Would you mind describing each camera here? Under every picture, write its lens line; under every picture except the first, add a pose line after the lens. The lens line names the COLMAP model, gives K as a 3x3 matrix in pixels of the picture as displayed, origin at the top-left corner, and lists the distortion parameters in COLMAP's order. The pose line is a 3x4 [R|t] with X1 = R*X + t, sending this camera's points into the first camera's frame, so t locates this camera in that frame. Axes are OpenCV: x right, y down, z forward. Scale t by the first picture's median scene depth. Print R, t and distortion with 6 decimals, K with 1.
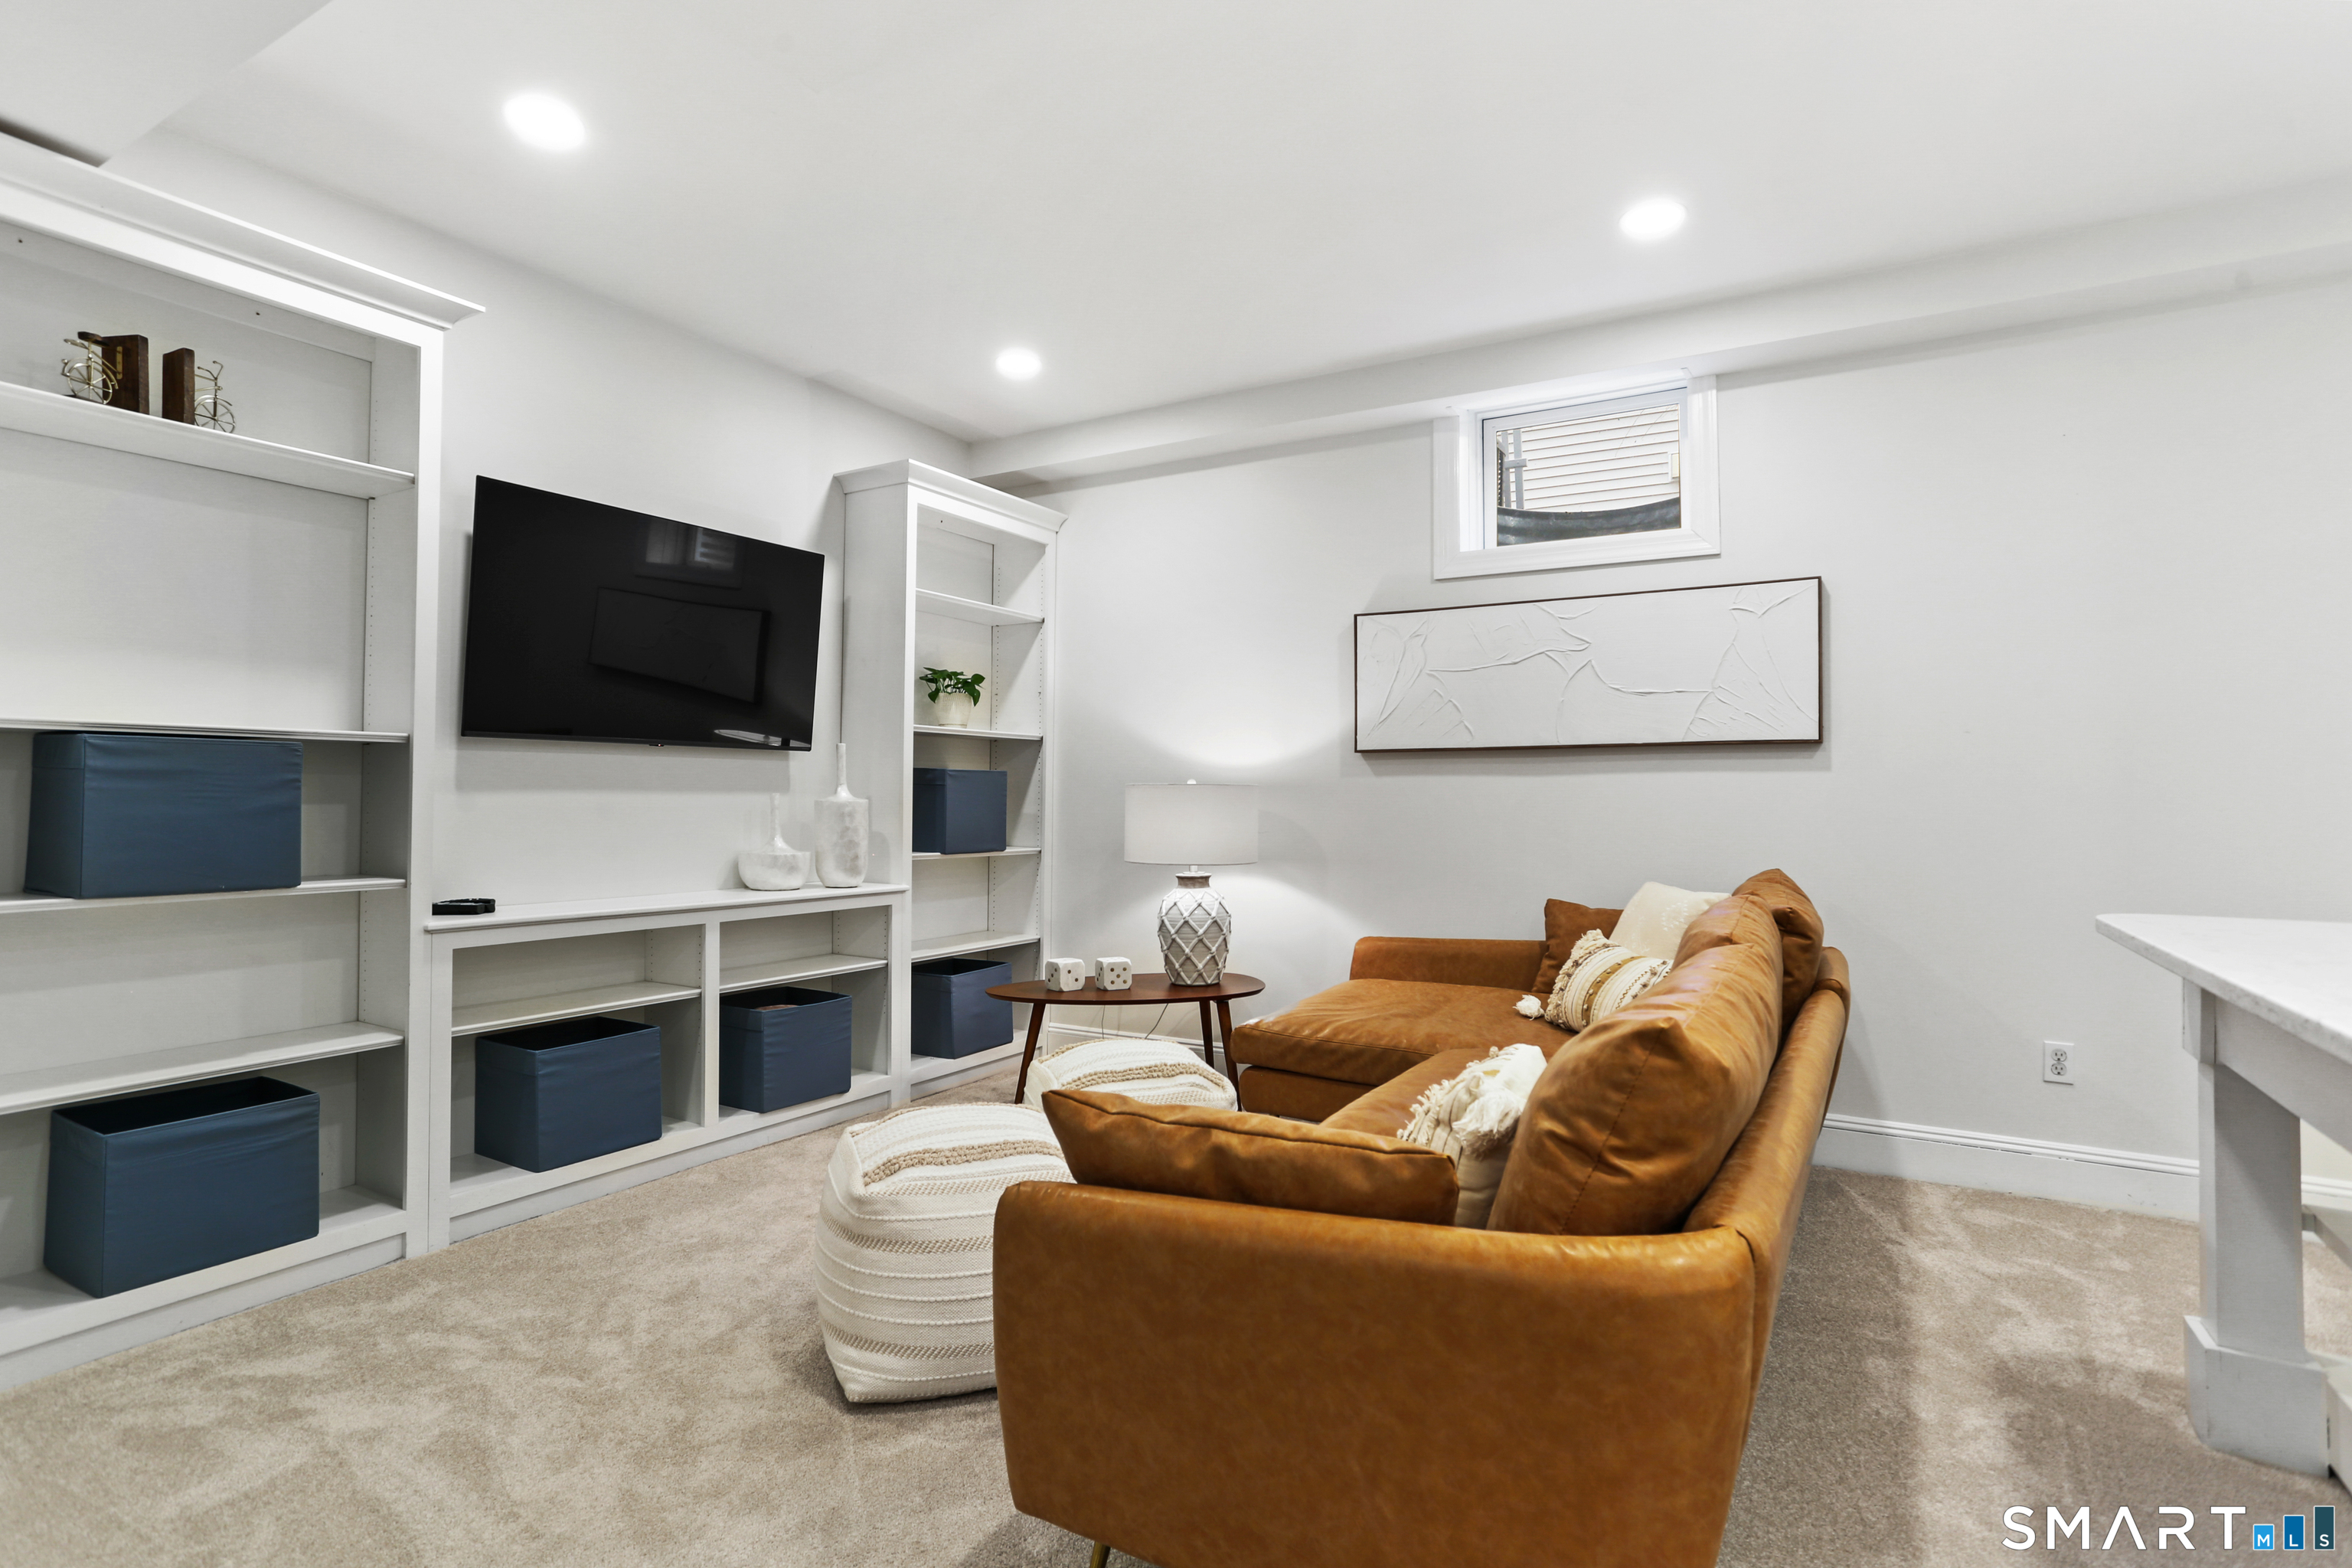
lens RADIAL K [[1141.5, 0, 1170.9], [0, 1141.5, 787.1], [0, 0, 1]] dist [-0.045429, 0.026605]
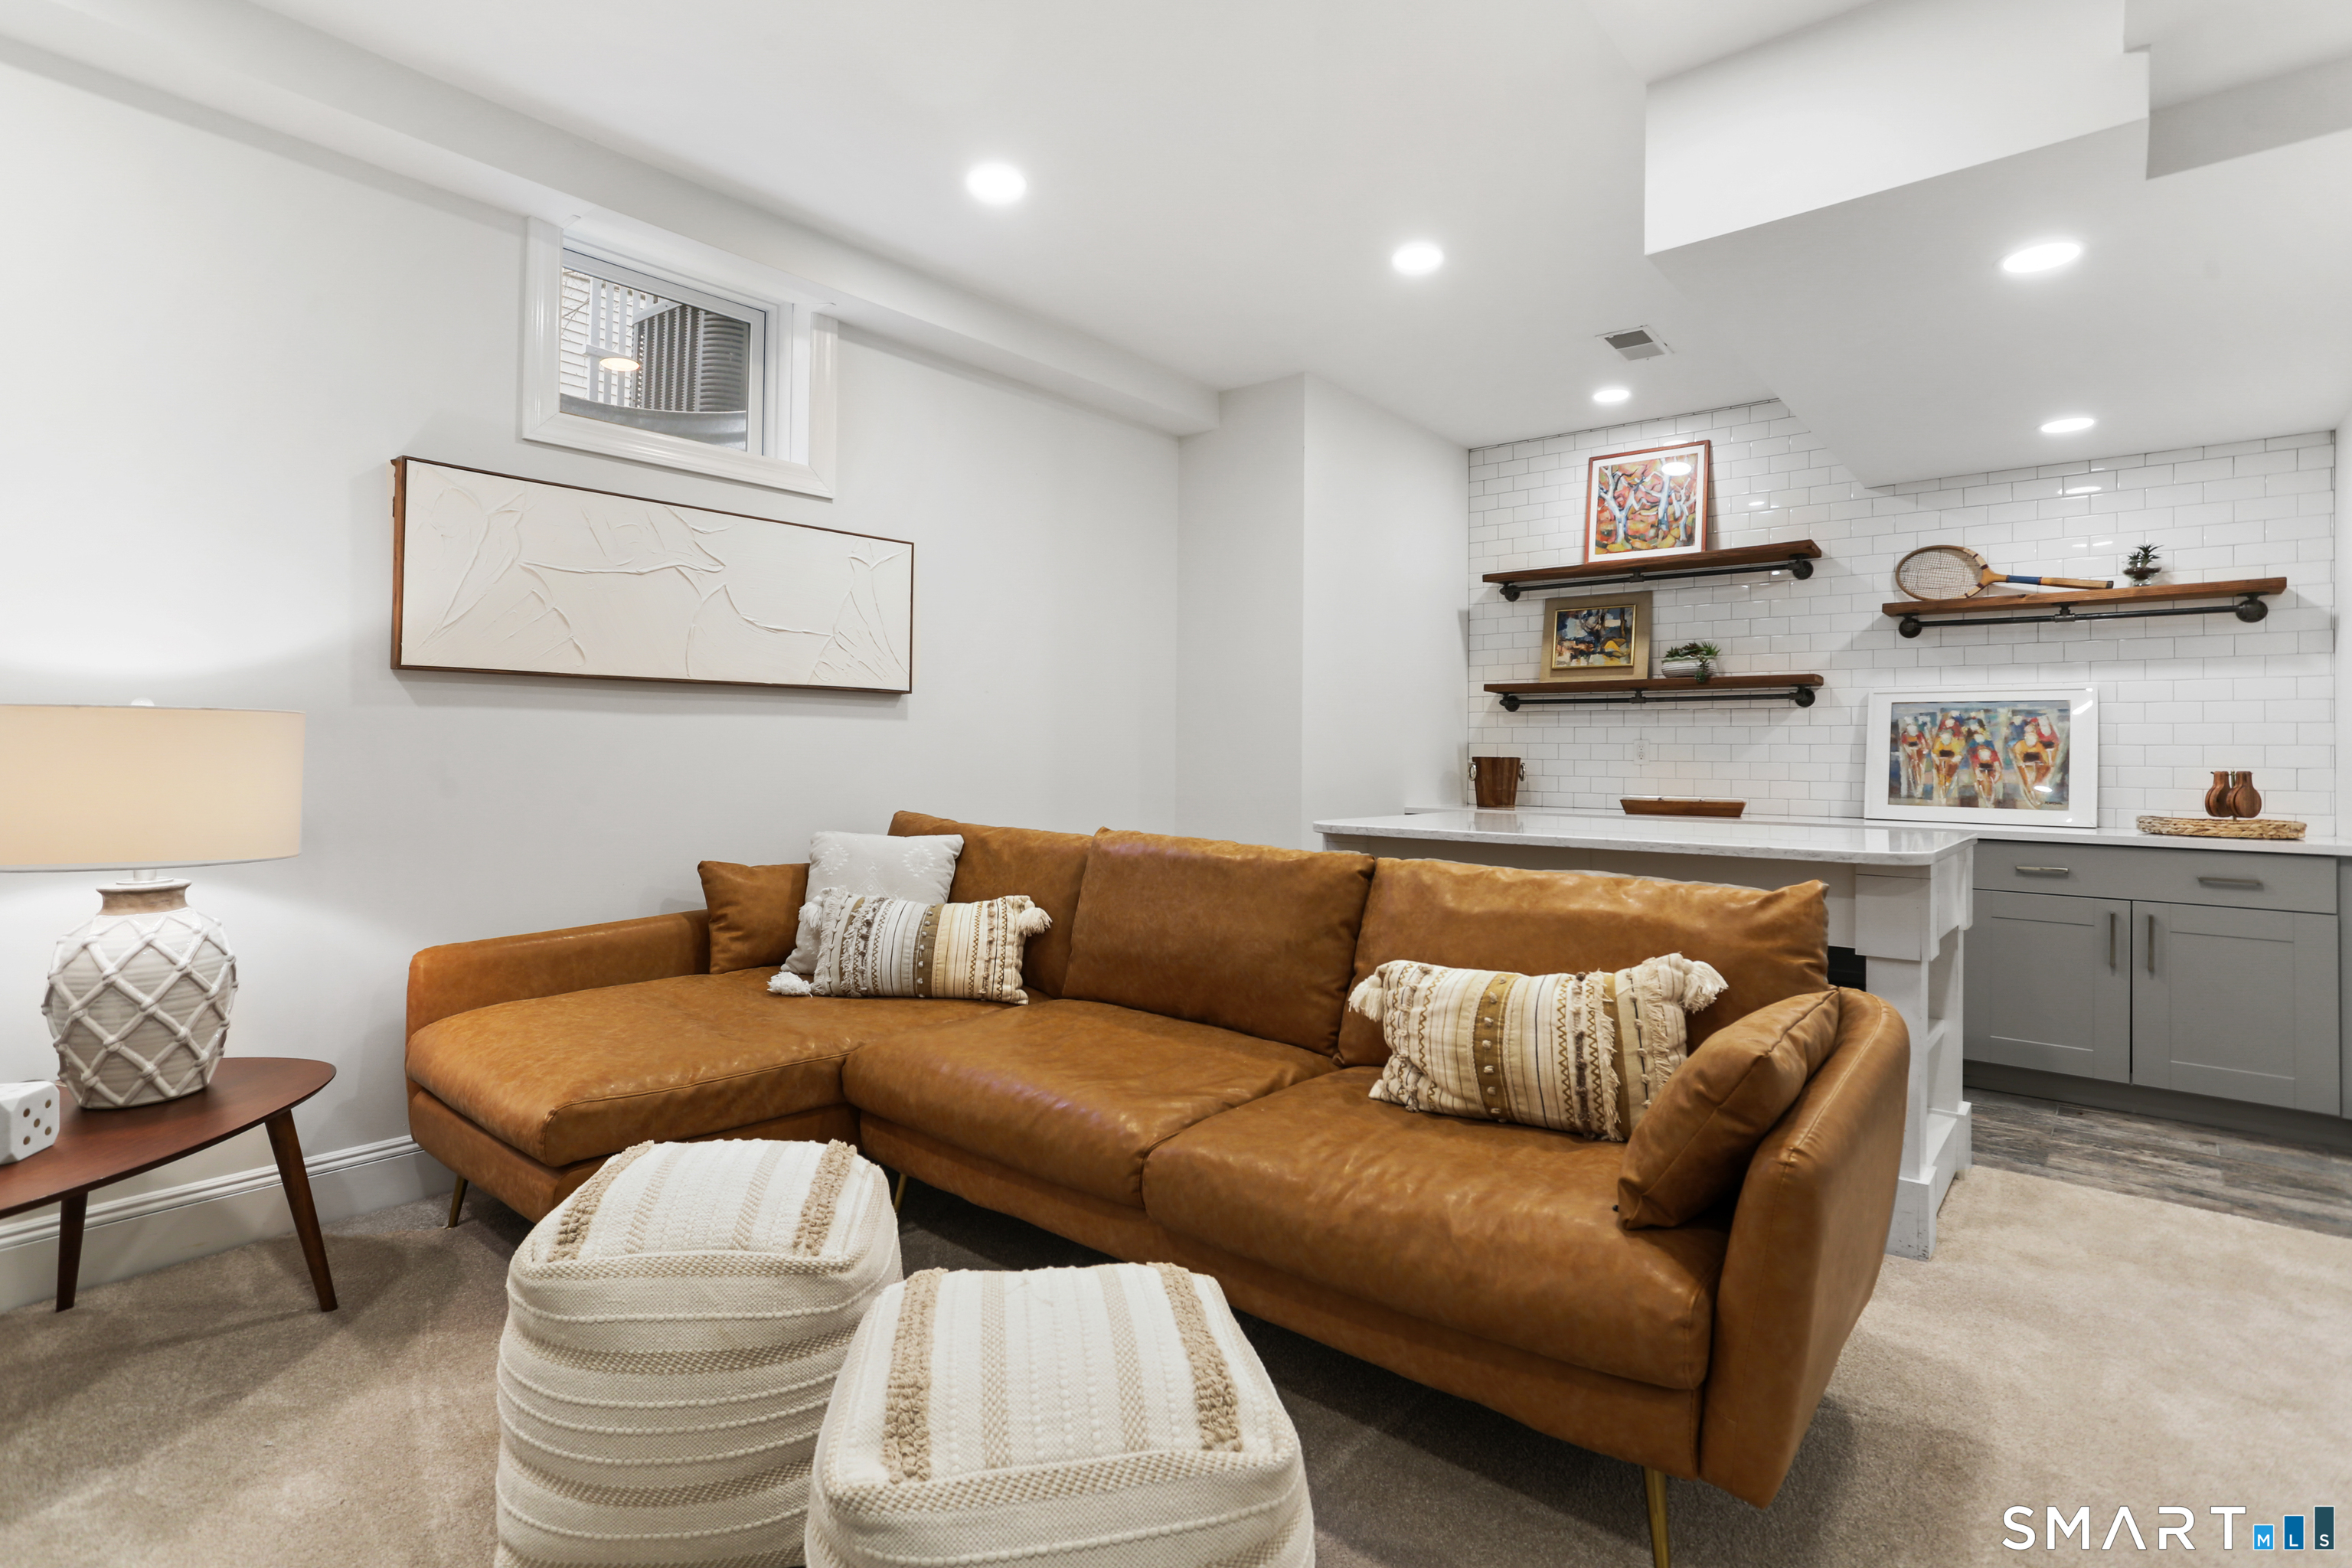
lens RADIAL K [[1141.5, 0, 1190.3], [0, 1141.5, 735.1], [0, 0, 1]] dist [-0.045429, 0.026605]
pose [[0.155208, 0.010326, 0.987828, -0.780053], [-0.018901, 0.999793, -0.007481, 0.007195], [-0.987701, -0.017510, 0.155371, 0.896089]]
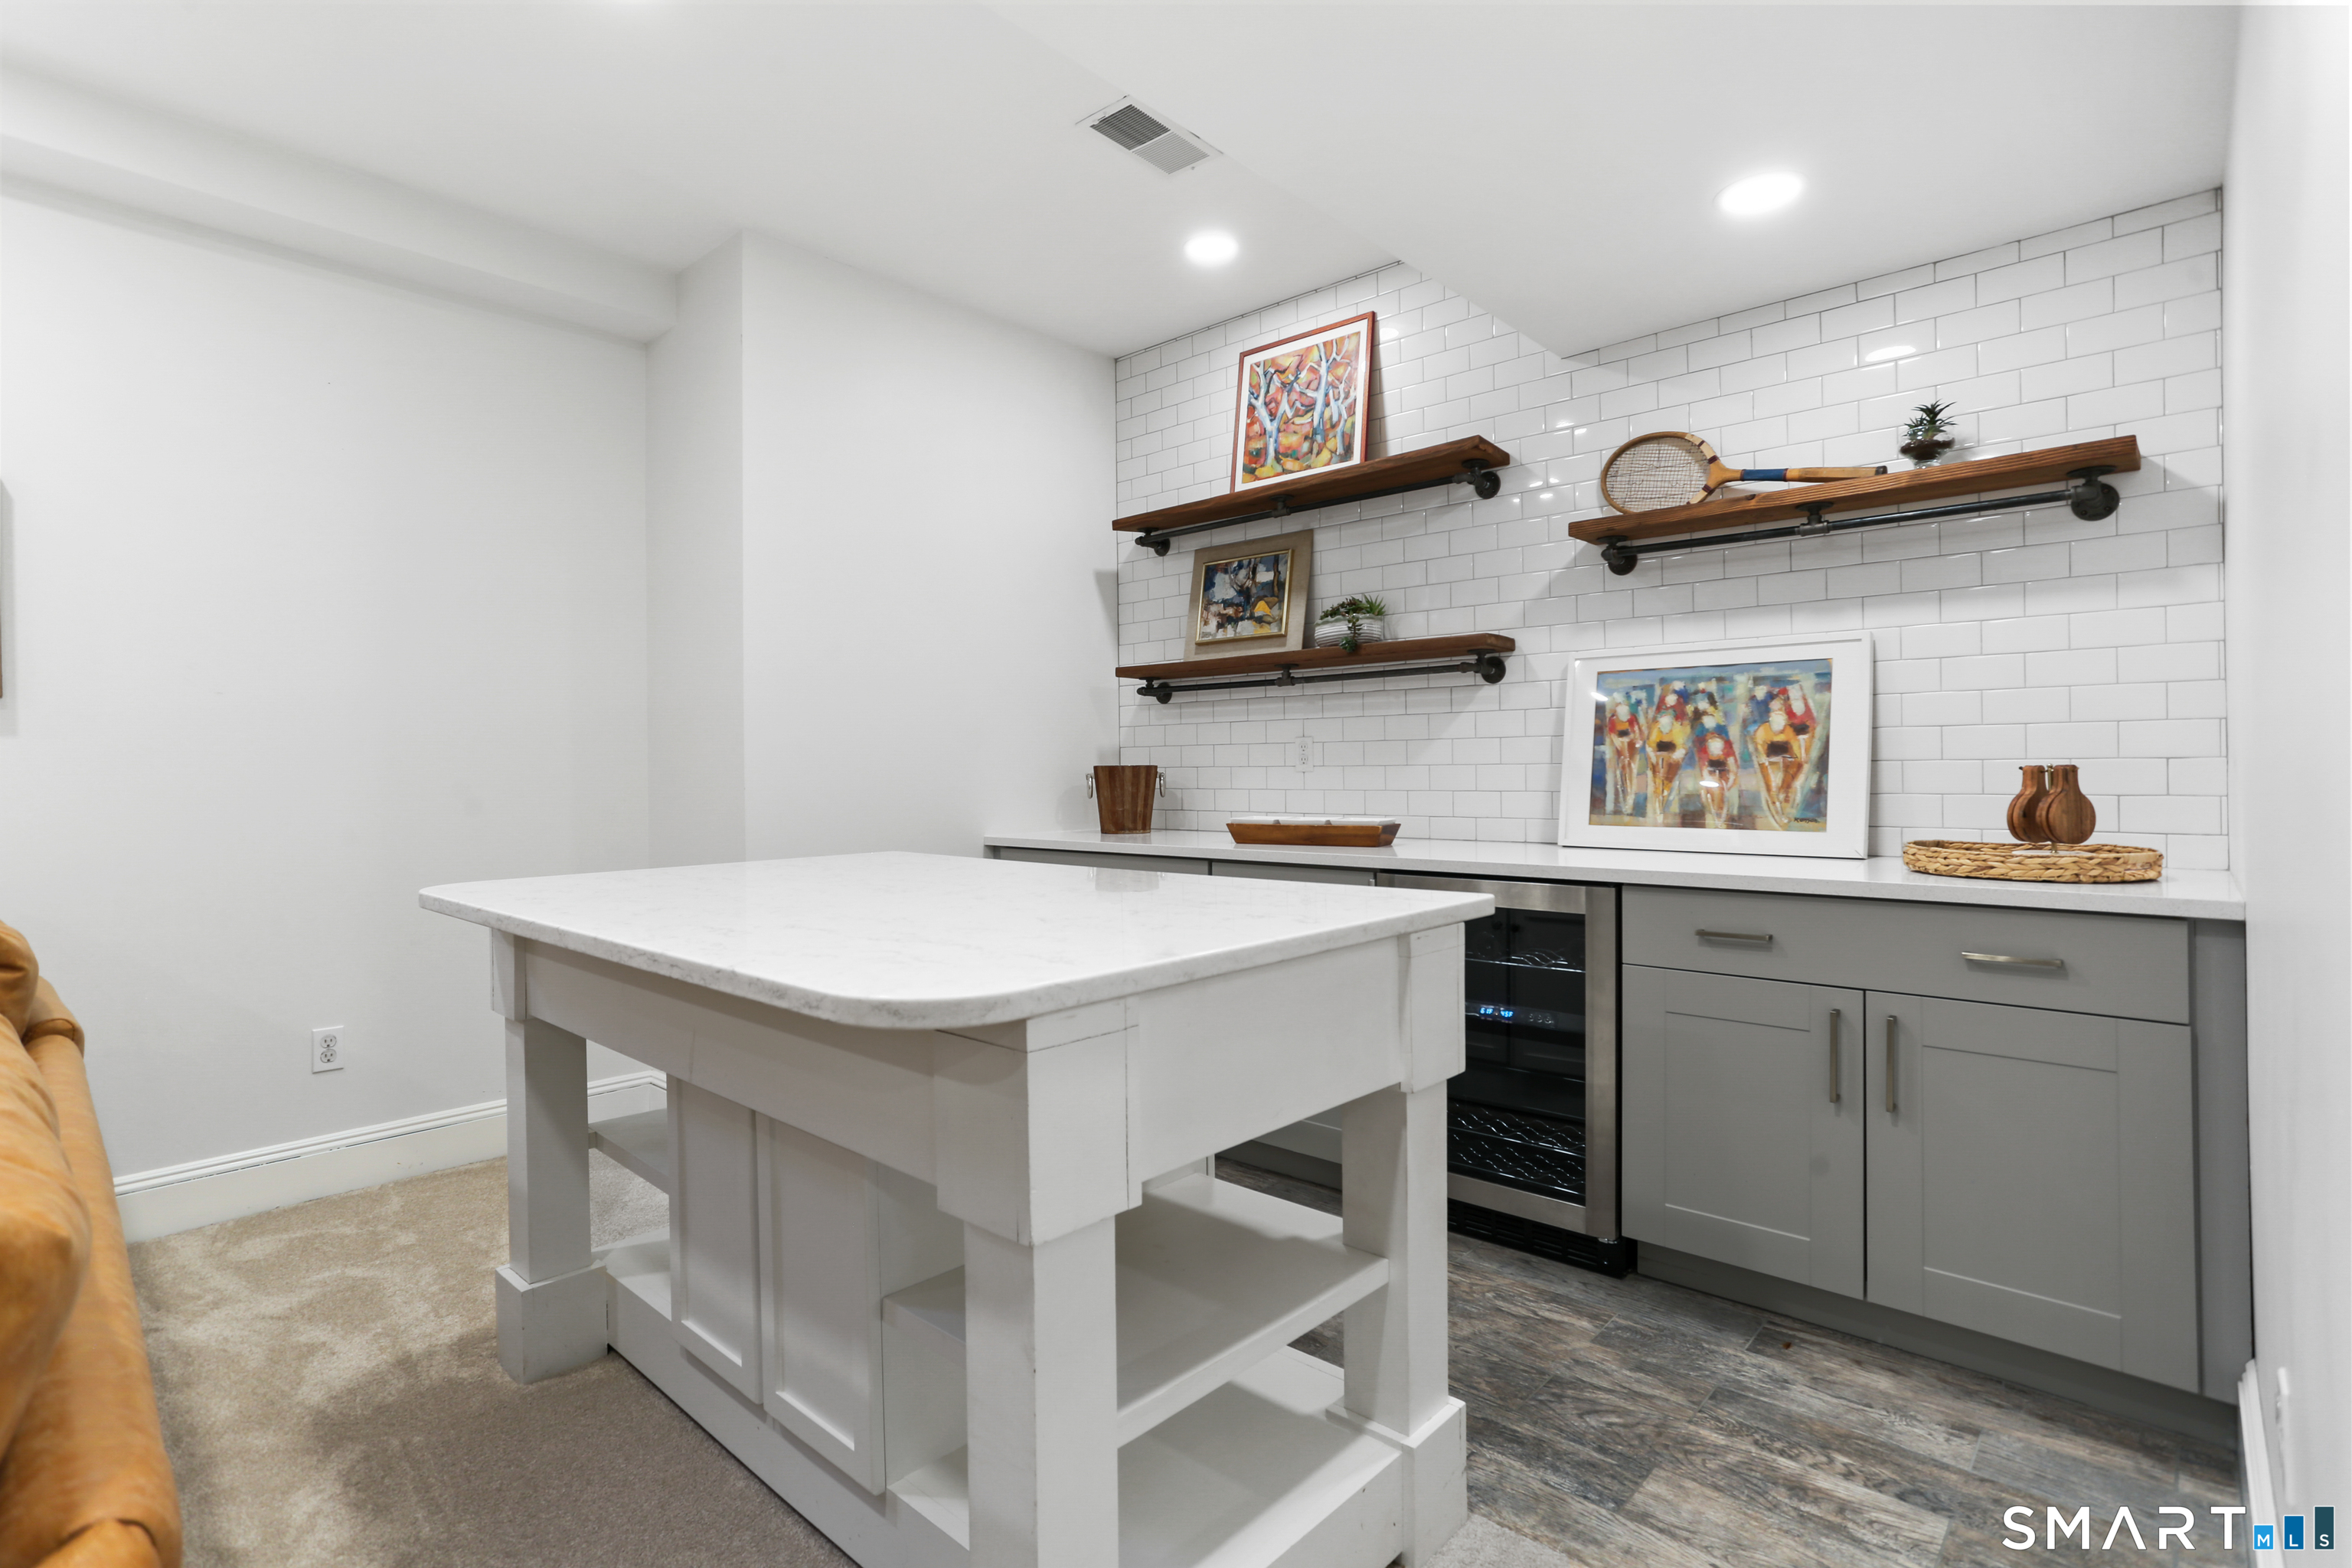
lens RADIAL K [[1141.5, 0, 1180.0], [0, 1141.5, 754.1], [0, 0, 1]] dist [-0.045429, 0.026605]
pose [[0.198155, -0.004569, 0.980160, 0.018394], [0.006908, 0.999971, 0.003265, 0.000688], [-0.980146, 0.006124, 0.198181, 0.145184]]
